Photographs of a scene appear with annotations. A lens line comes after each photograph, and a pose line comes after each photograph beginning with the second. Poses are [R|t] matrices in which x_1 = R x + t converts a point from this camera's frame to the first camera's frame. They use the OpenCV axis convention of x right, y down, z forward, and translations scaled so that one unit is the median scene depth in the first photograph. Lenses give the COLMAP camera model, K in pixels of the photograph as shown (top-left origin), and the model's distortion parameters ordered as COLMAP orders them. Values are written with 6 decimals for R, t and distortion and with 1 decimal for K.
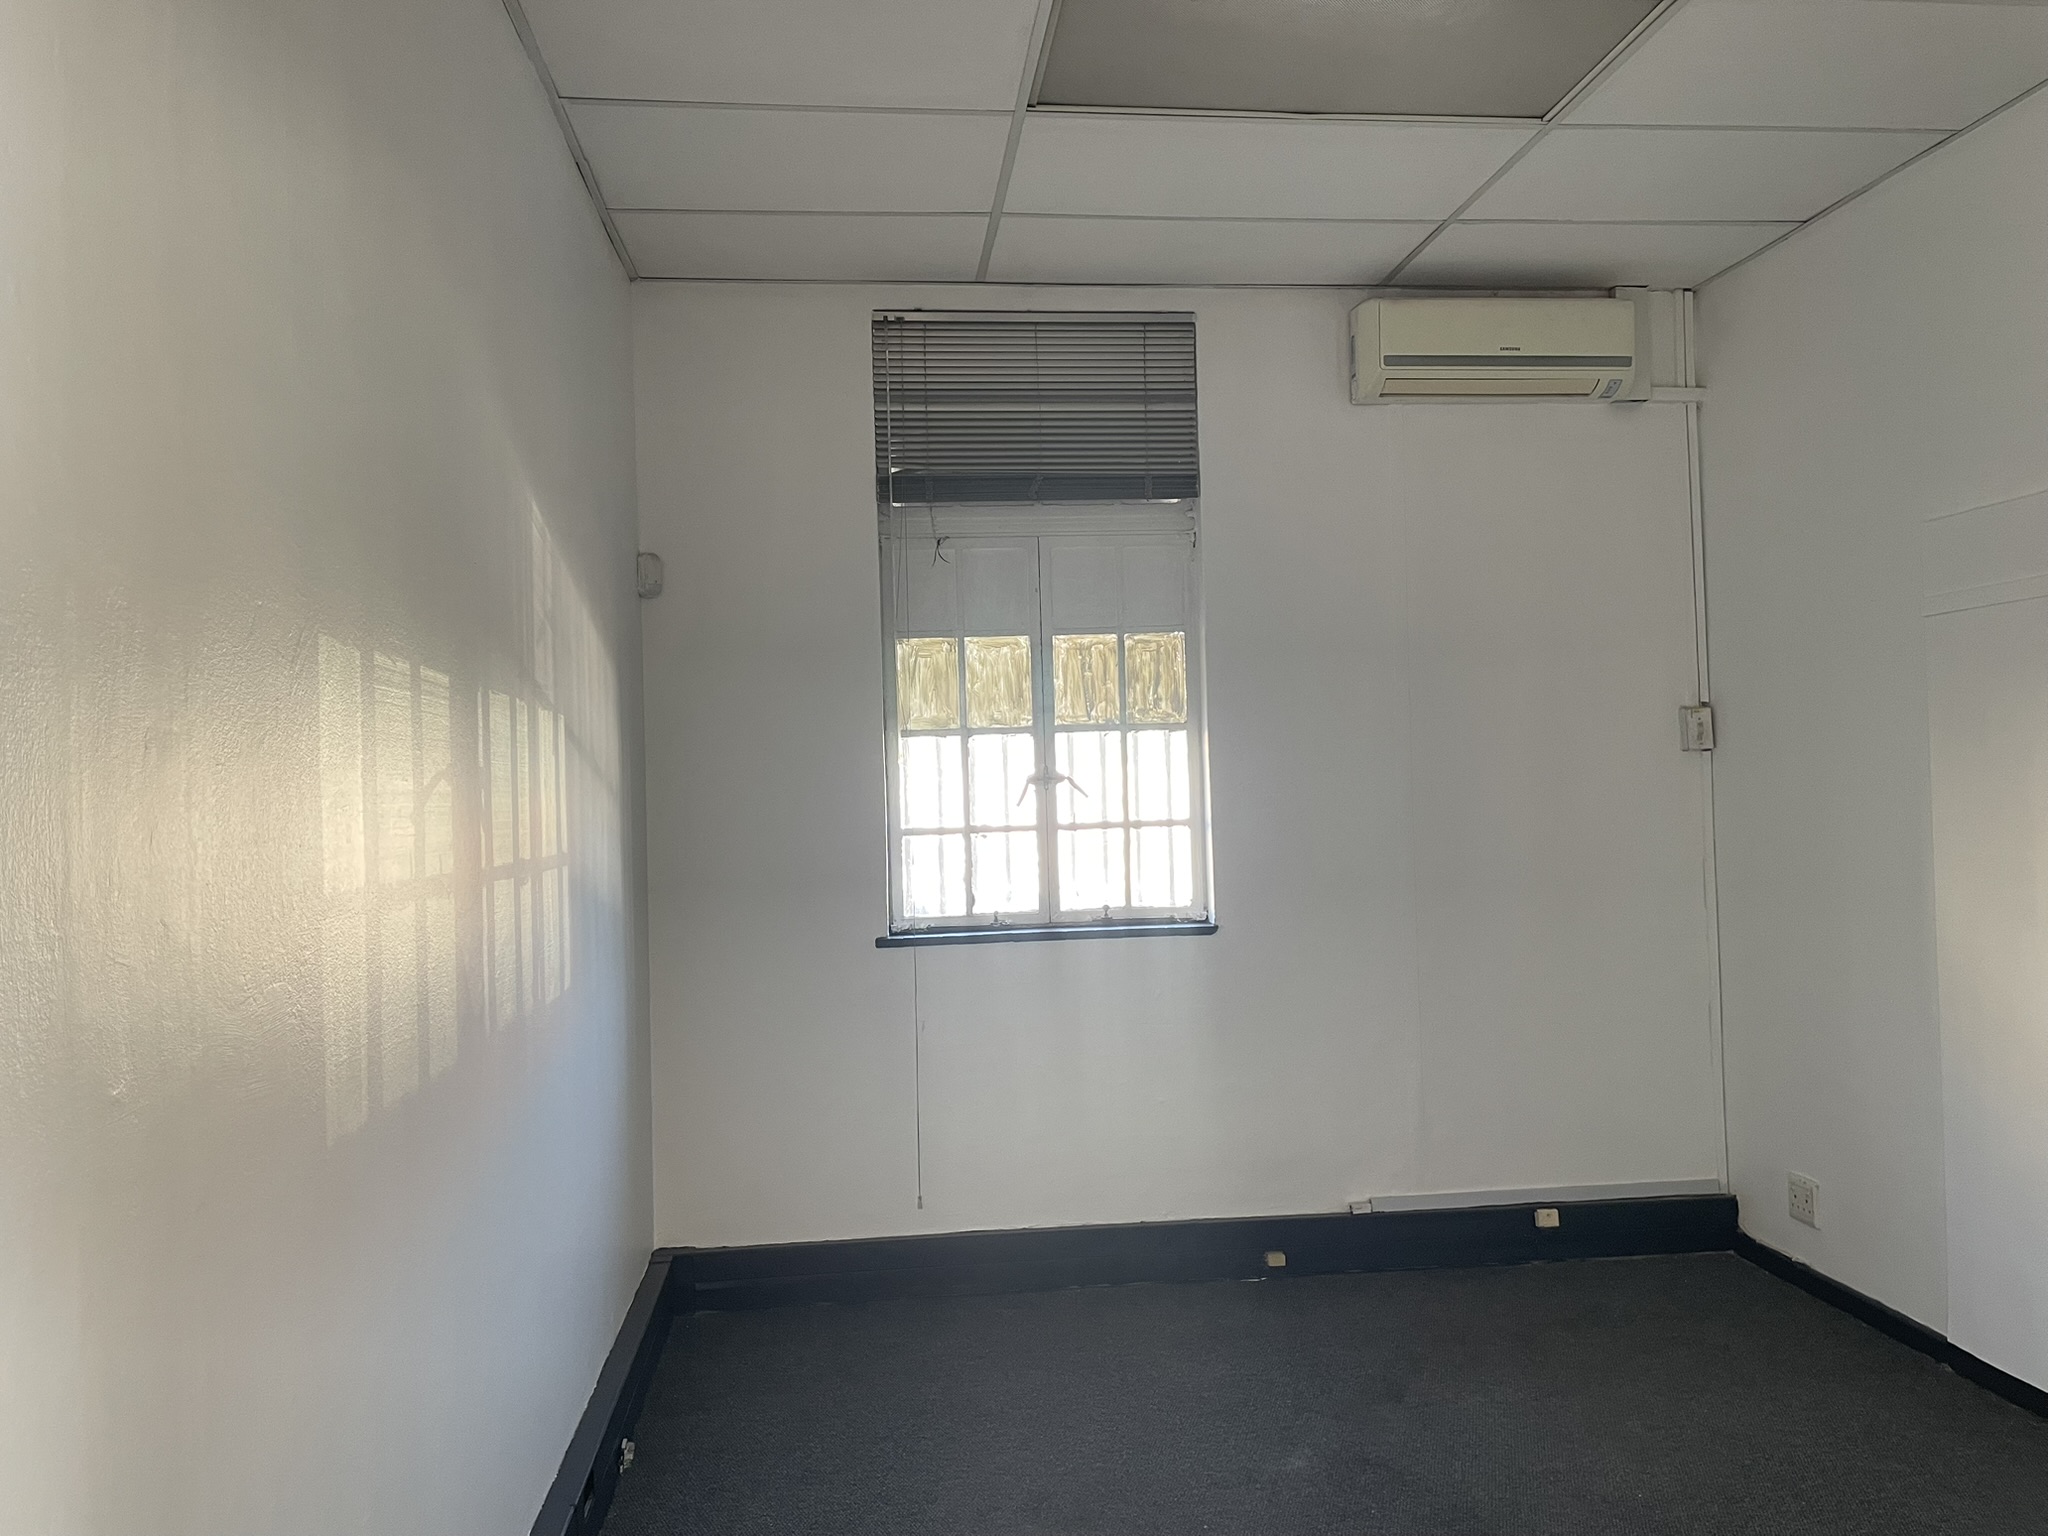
lens RADIAL K [[1544.7, 0, 1028.9], [0, 1544.7, 773.5], [0, 0, 1]] dist [0.096830, -0.123853]
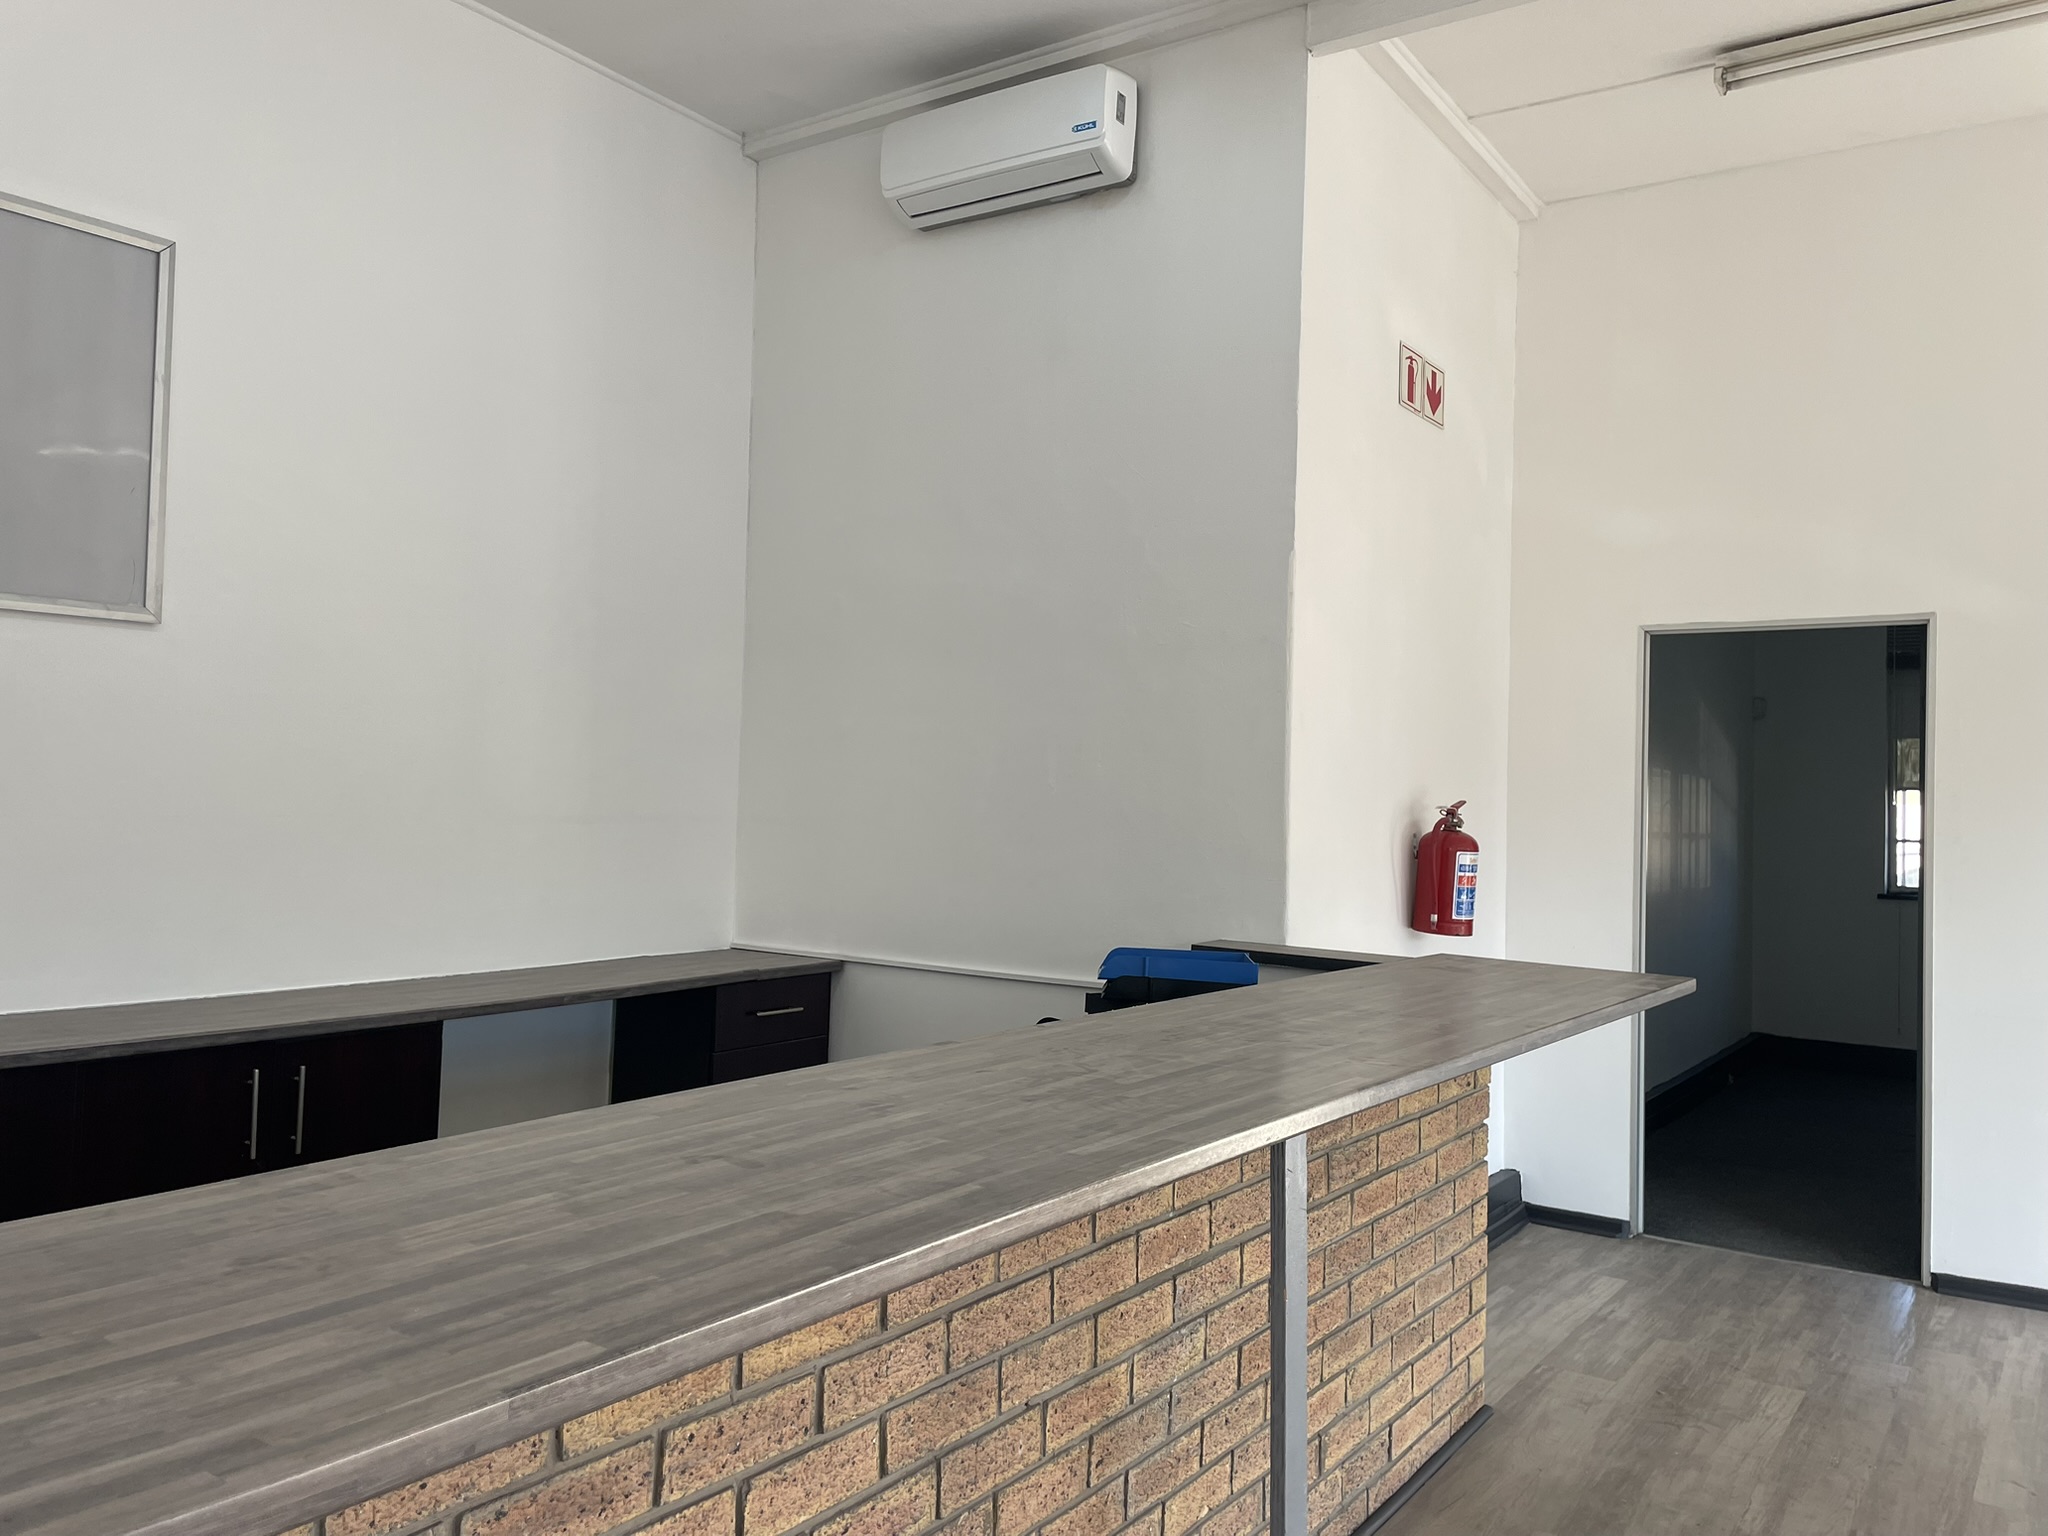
lens RADIAL K [[1544.7, 0, 1034.6], [0, 1544.7, 750.6], [0, 0, 1]] dist [0.096830, -0.123853]
pose [[0.758852, 0.022945, -0.650858, 0.536753], [-0.039101, 0.999182, -0.010364, -0.015681], [0.650088, 0.033314, 0.759128, -1.690567]]
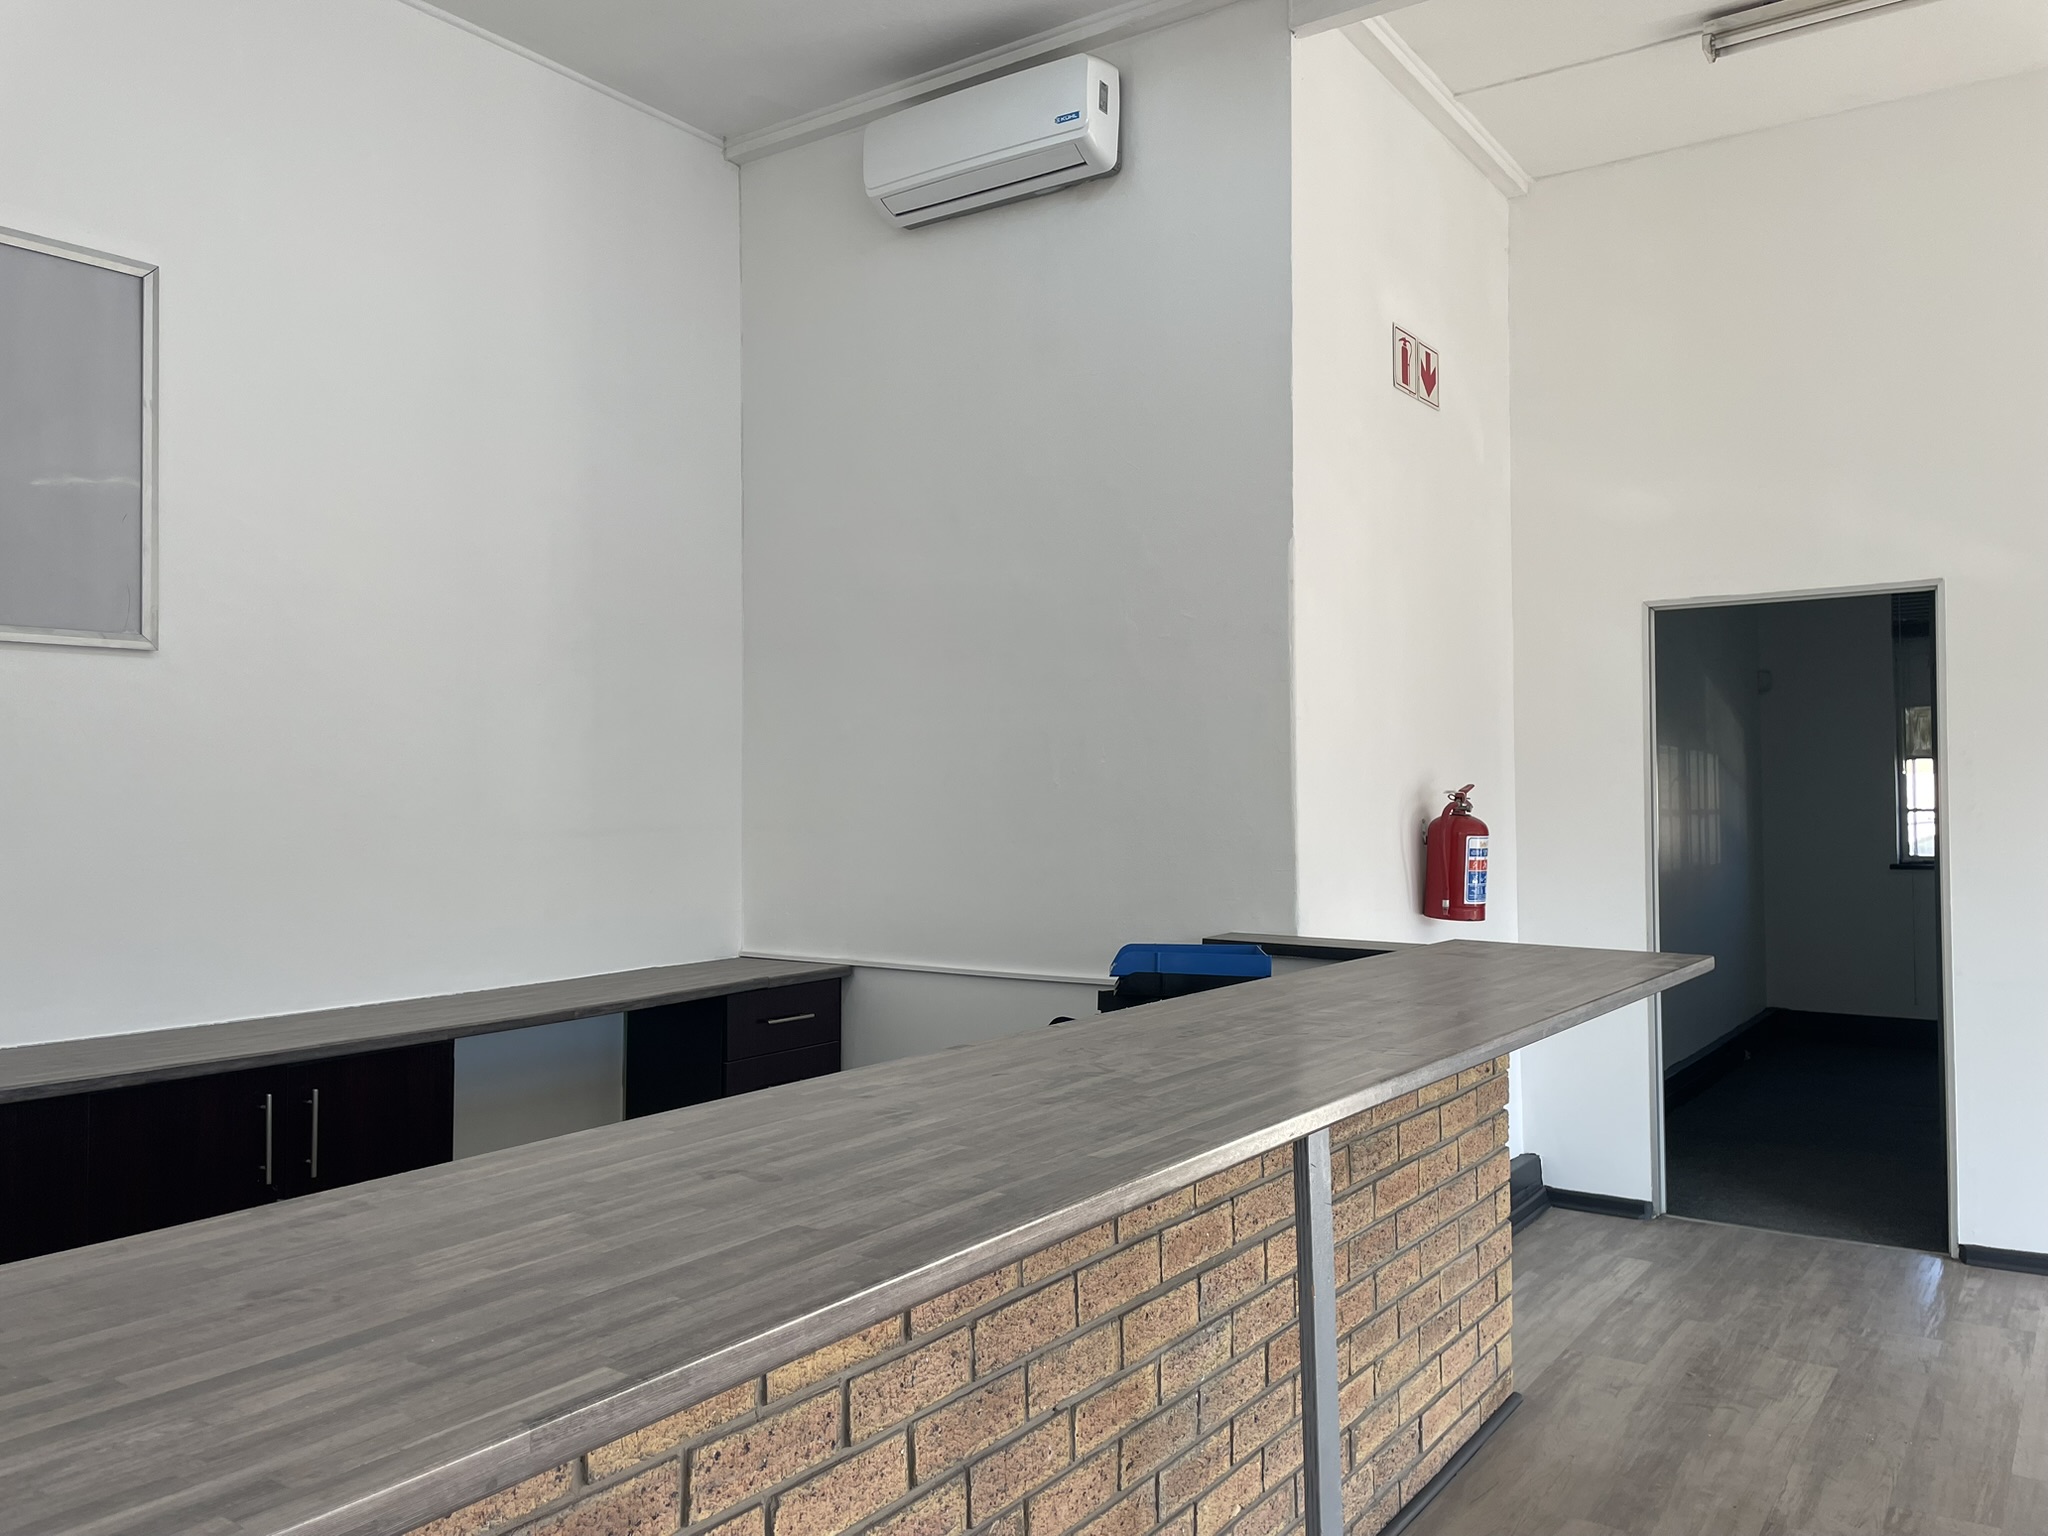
lens RADIAL K [[1544.7, 0, 1024.4], [0, 1544.7, 756.6], [0, 0, 1]] dist [0.096830, -0.123853]
pose [[0.754449, 0.000976, -0.656358, 0.529886], [-0.005779, 0.999970, -0.005156, -0.015693], [0.656333, 0.007684, 0.754432, -1.685414]]
